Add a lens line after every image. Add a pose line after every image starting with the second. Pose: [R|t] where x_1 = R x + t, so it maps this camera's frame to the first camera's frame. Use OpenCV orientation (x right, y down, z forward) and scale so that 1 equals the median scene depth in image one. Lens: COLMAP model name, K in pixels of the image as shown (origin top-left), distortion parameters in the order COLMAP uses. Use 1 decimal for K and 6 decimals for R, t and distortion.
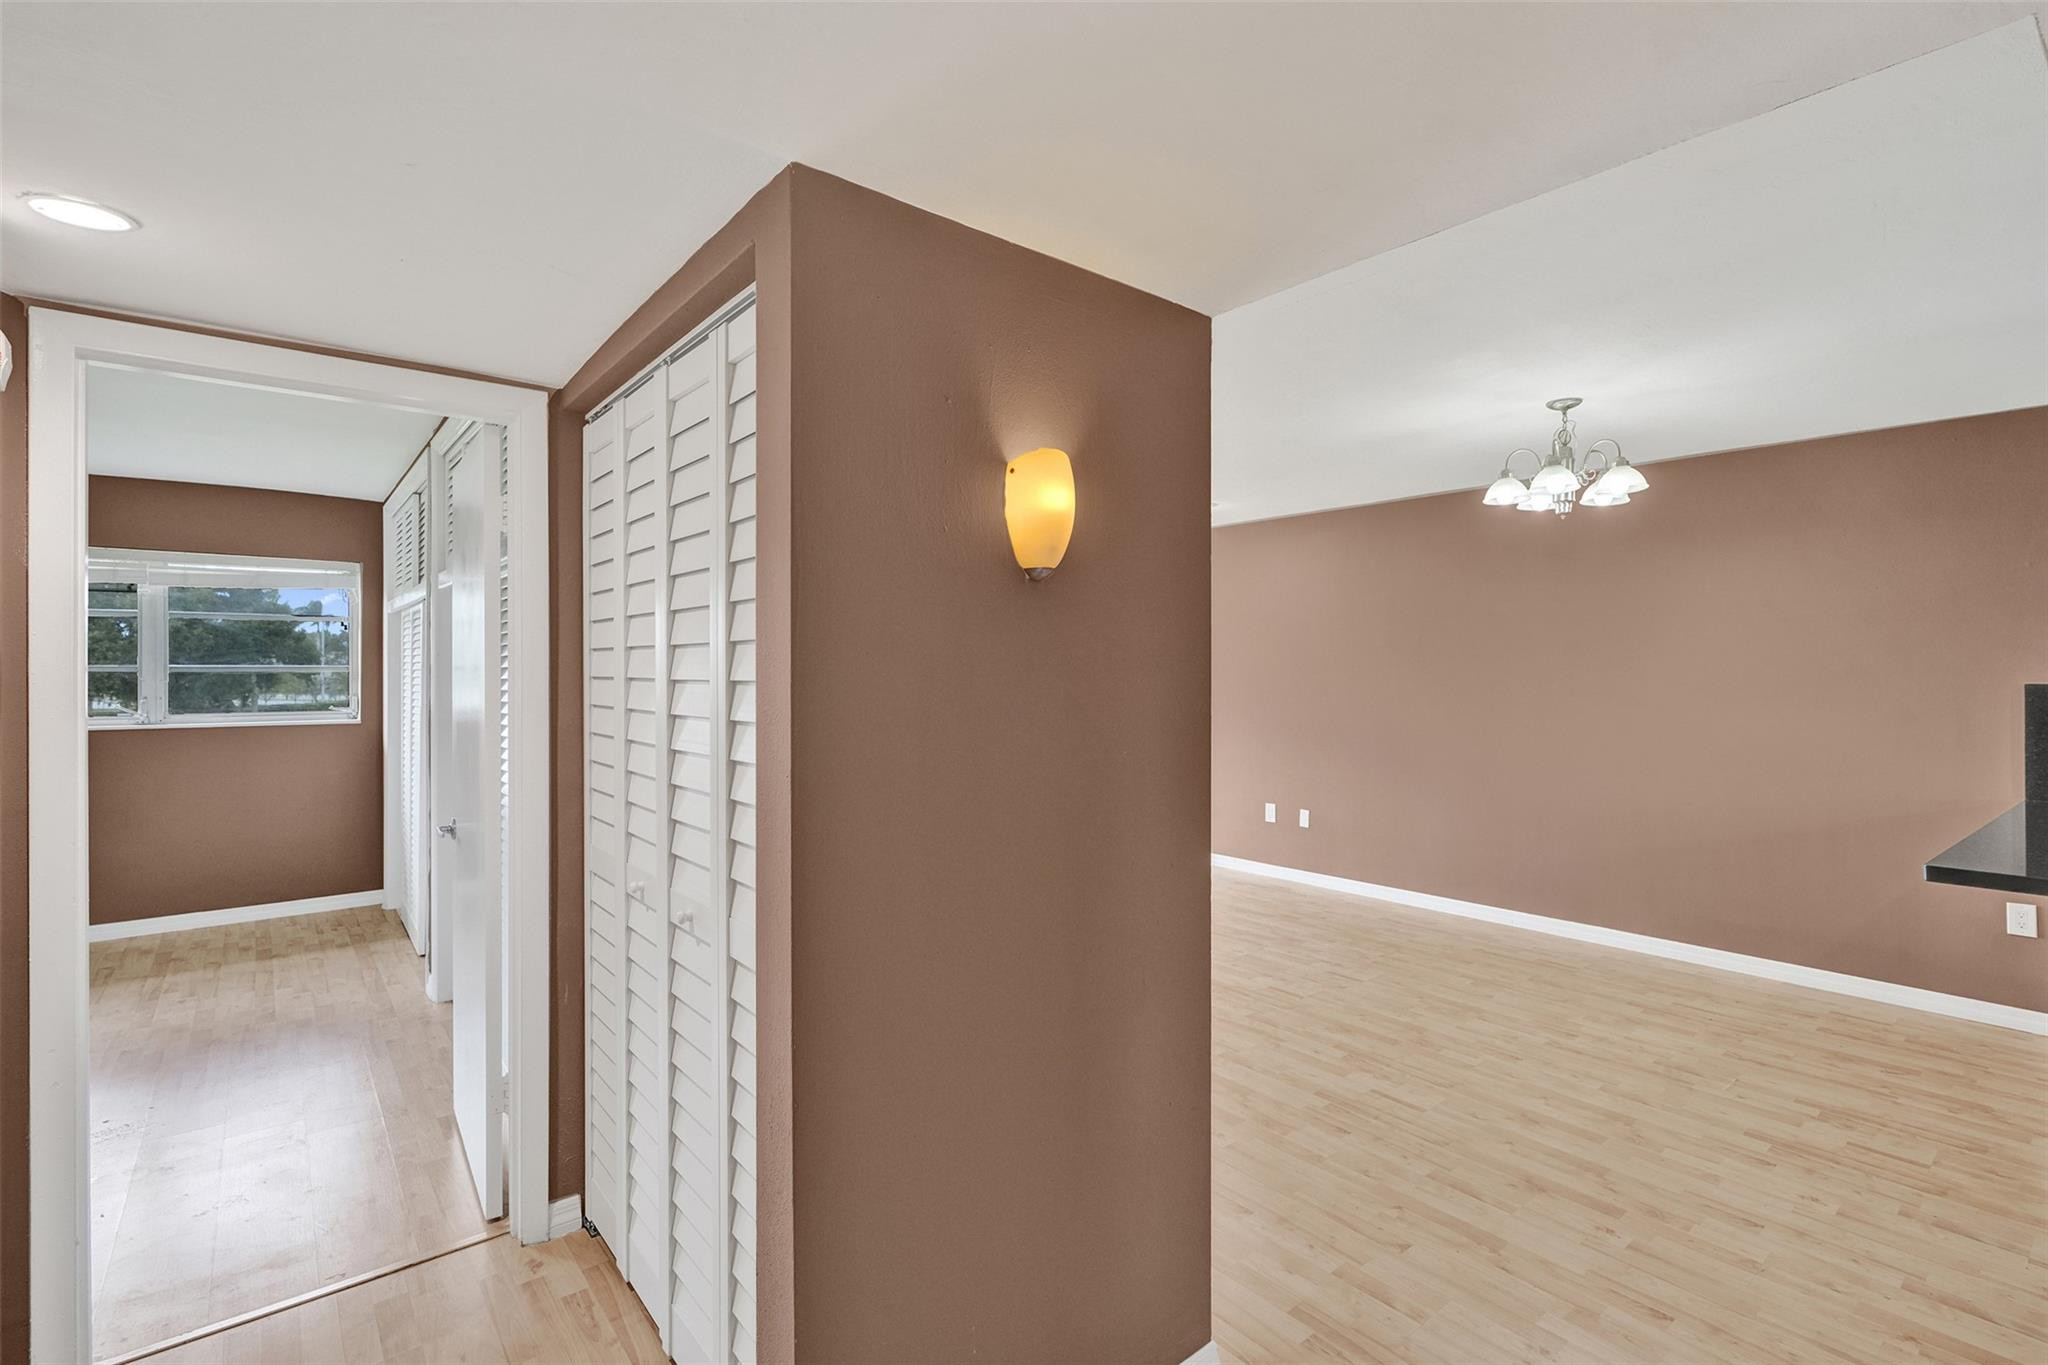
lens RADIAL K [[941.3, 0, 1050.3], [0, 941.3, 666.2], [0, 0, 1]] dist [-0.003417, -0.000423]
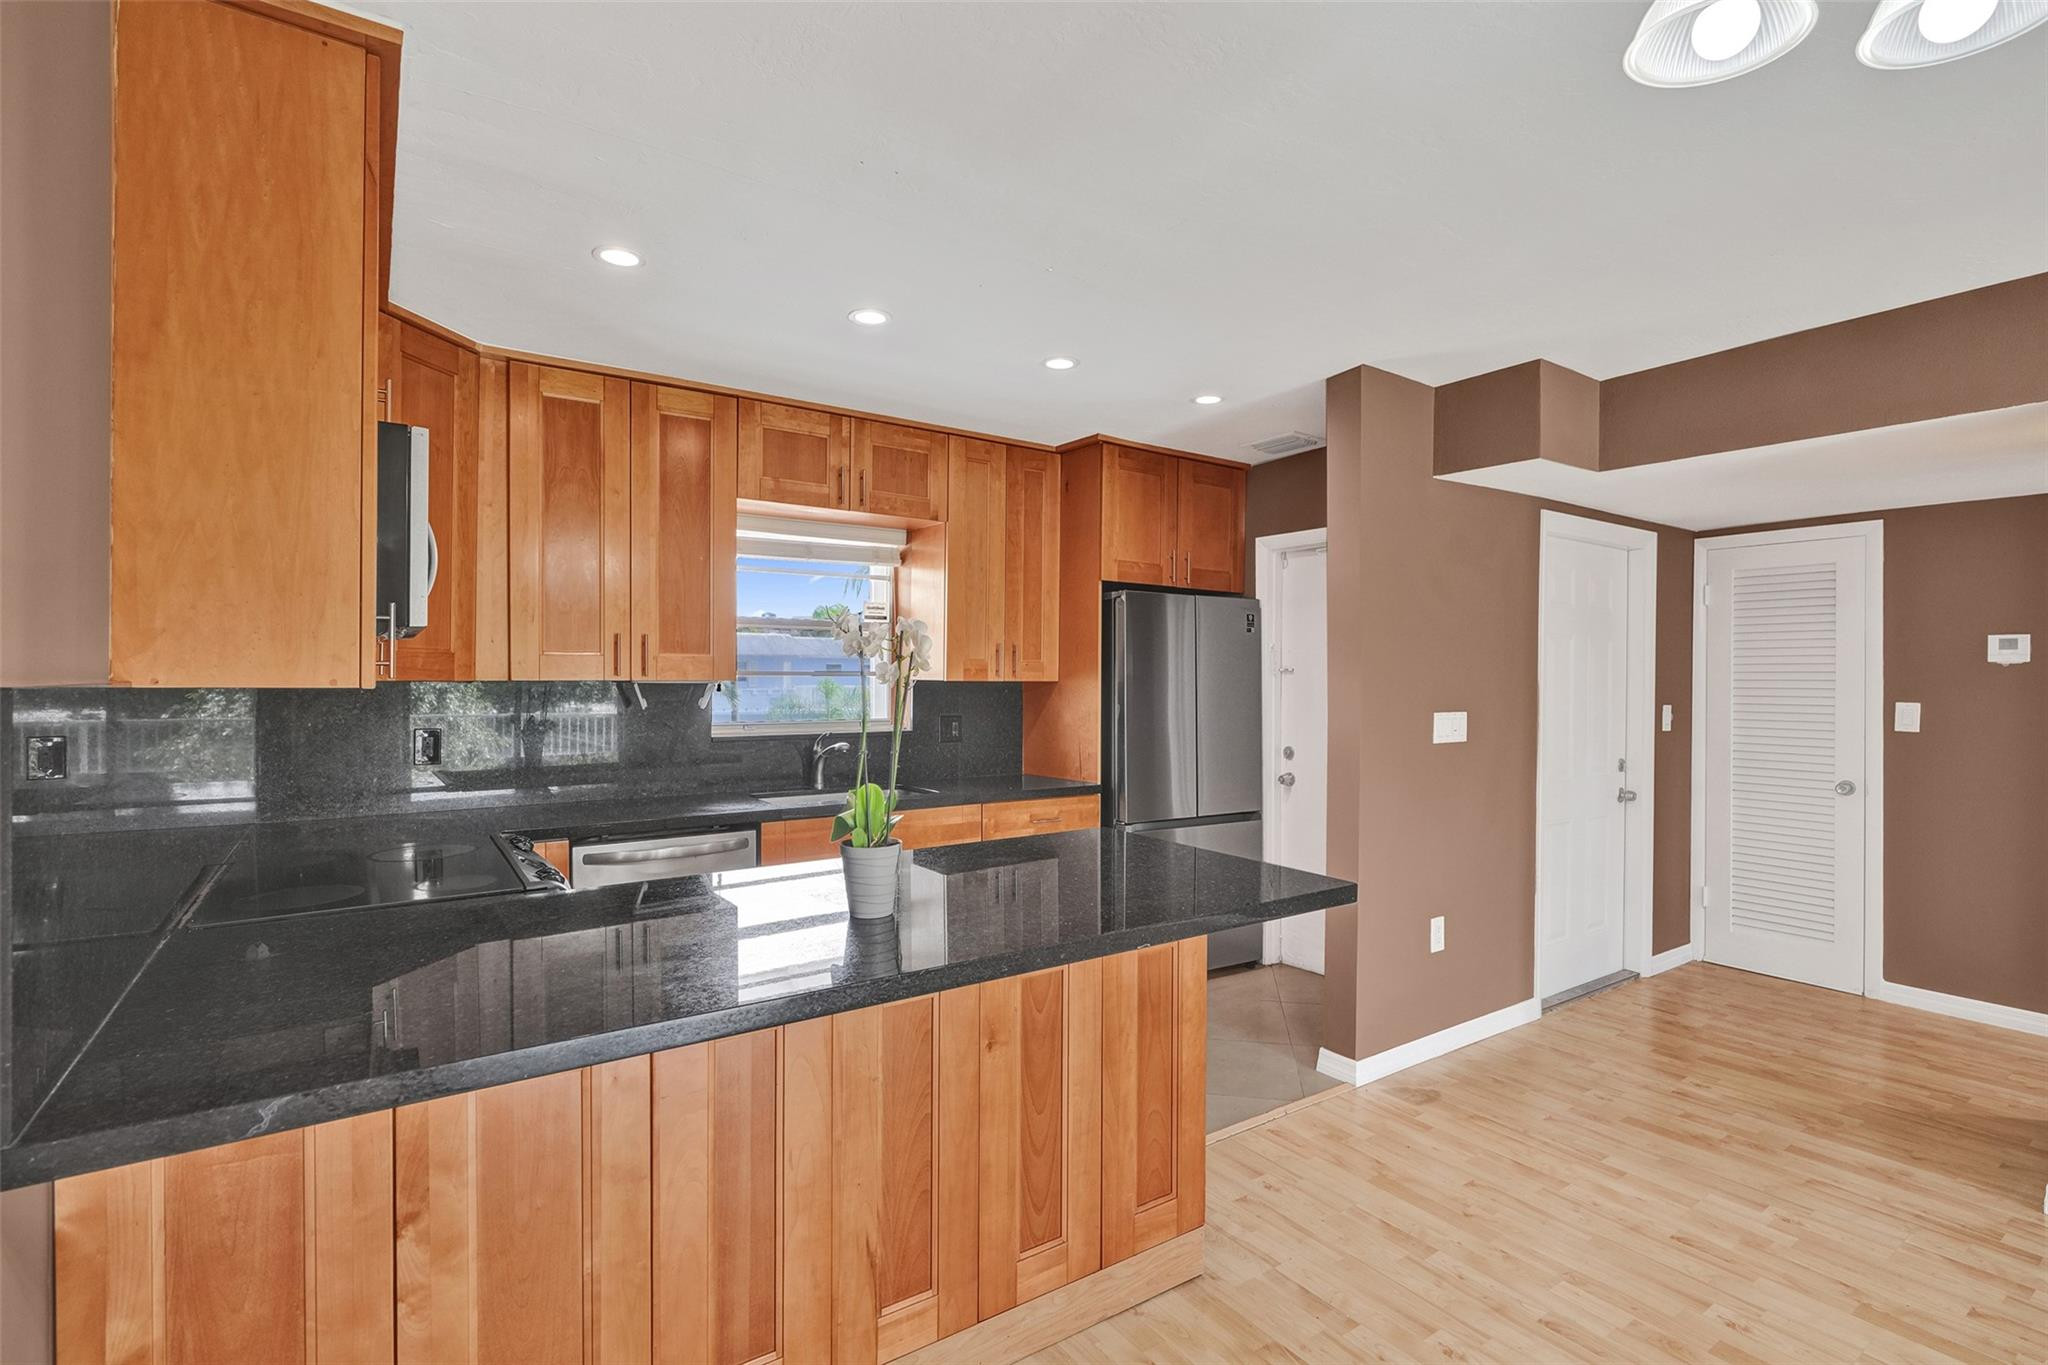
lens RADIAL K [[966.0, 0, 1036.5], [0, 966.0, 676.8], [0, 0, 1]] dist [-0.000164, 0.000043]
pose [[-0.996586, -0.005250, 0.082395, 0.739723], [-0.005588, 0.999977, -0.003870, 0.014697], [-0.082373, -0.004318, -0.996592, 1.234723]]
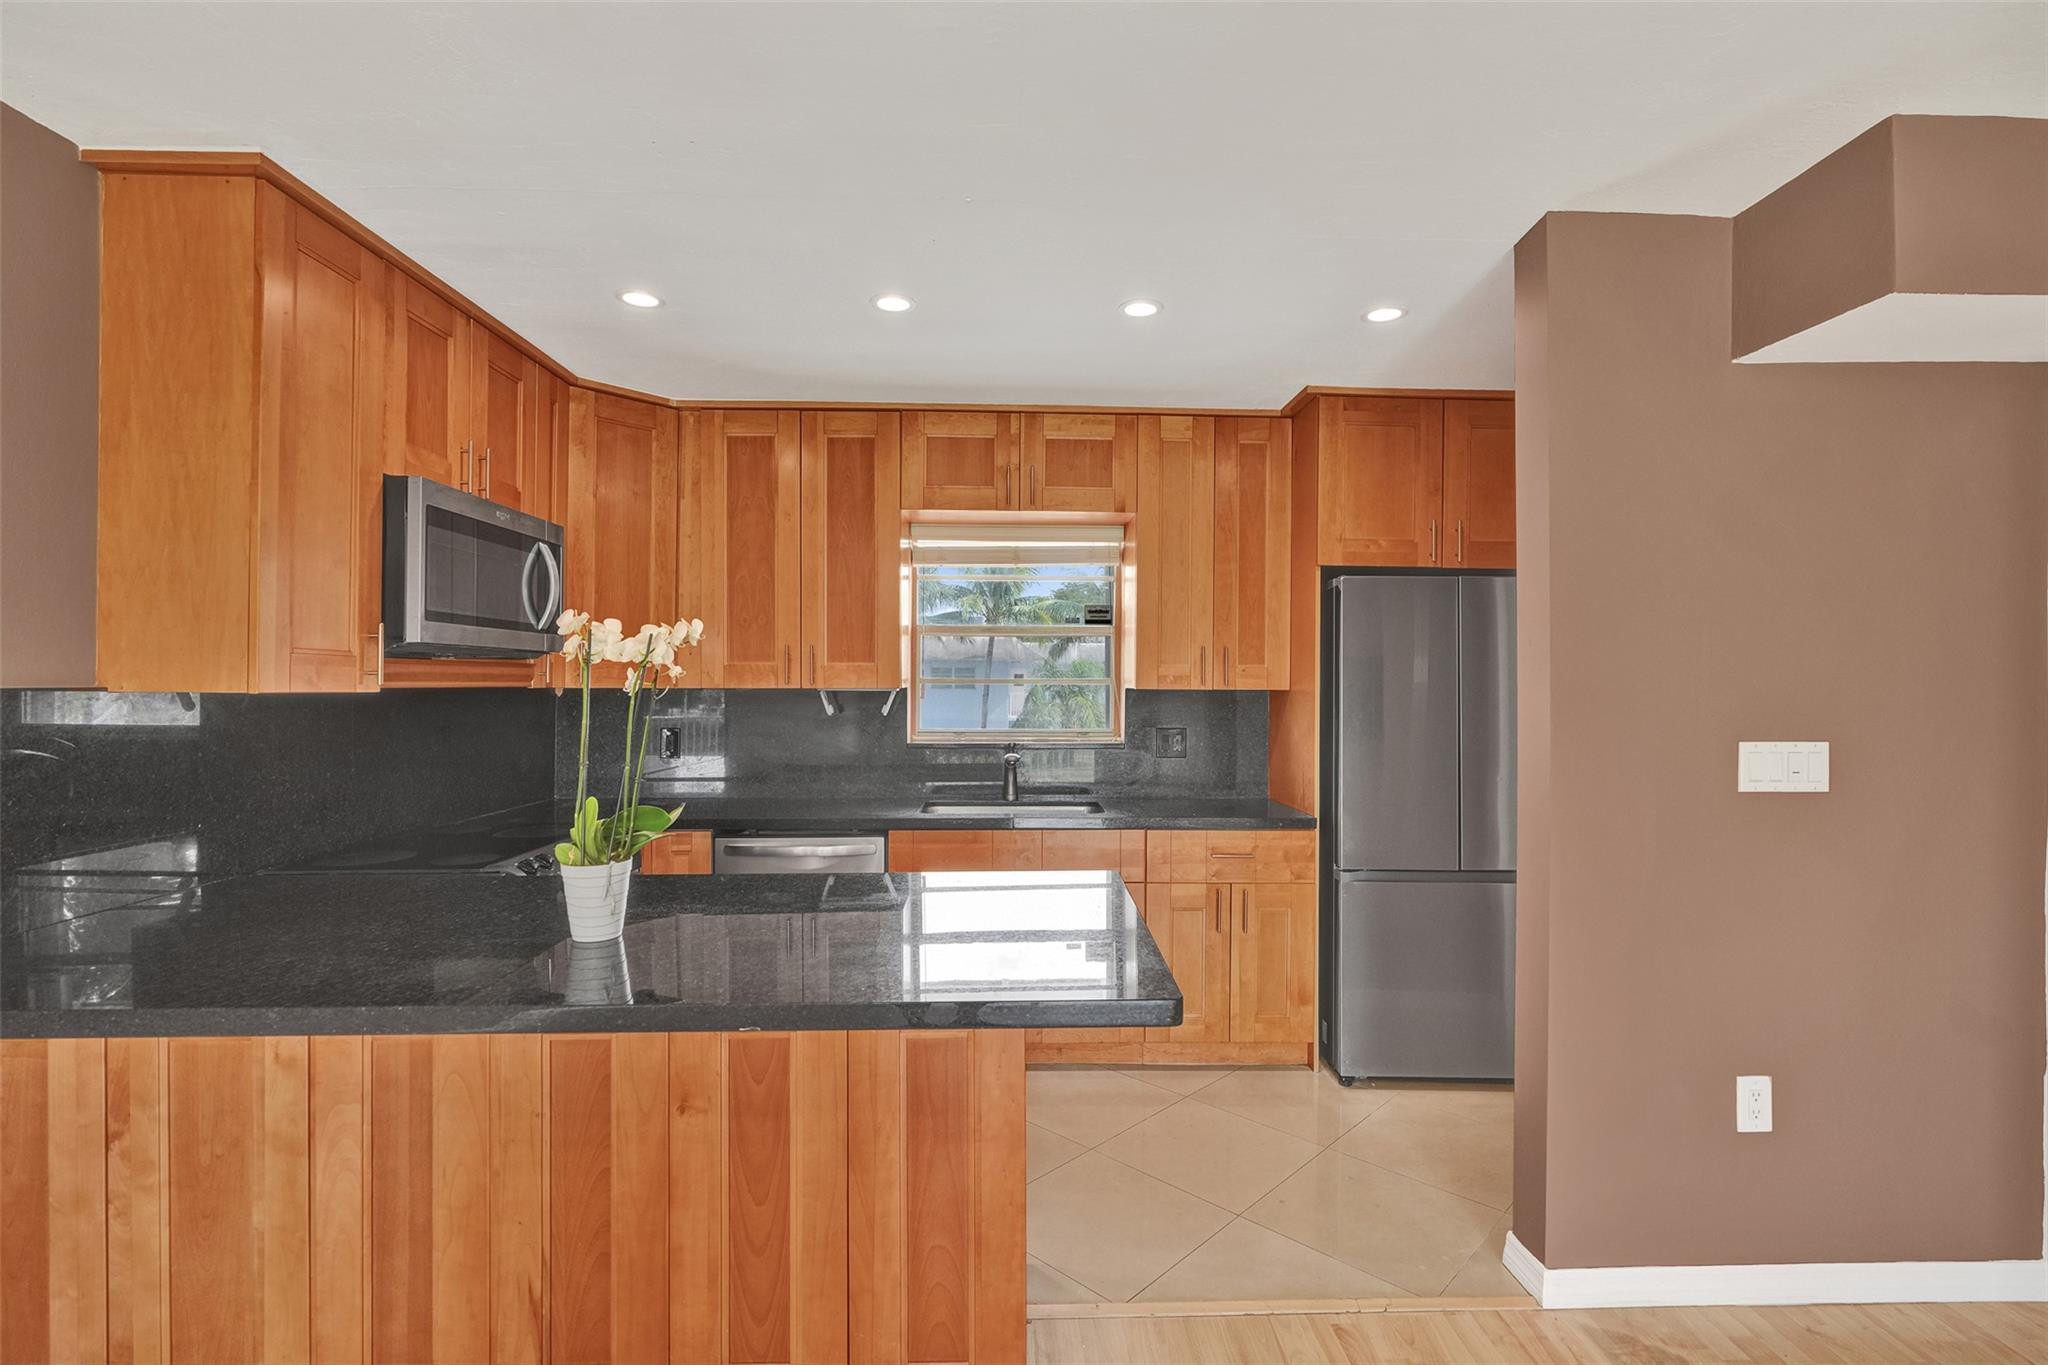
lens RADIAL K [[951.7, 0, 1035.8], [0, 951.7, 677.4], [0, 0, 1]] dist [-0.001086, 0.000236]
pose [[-0.788240, 0.000192, 0.615369, 0.409263], [-0.006686, 0.999938, -0.008877, 0.012834], [-0.615332, -0.011112, -0.788190, 0.973027]]
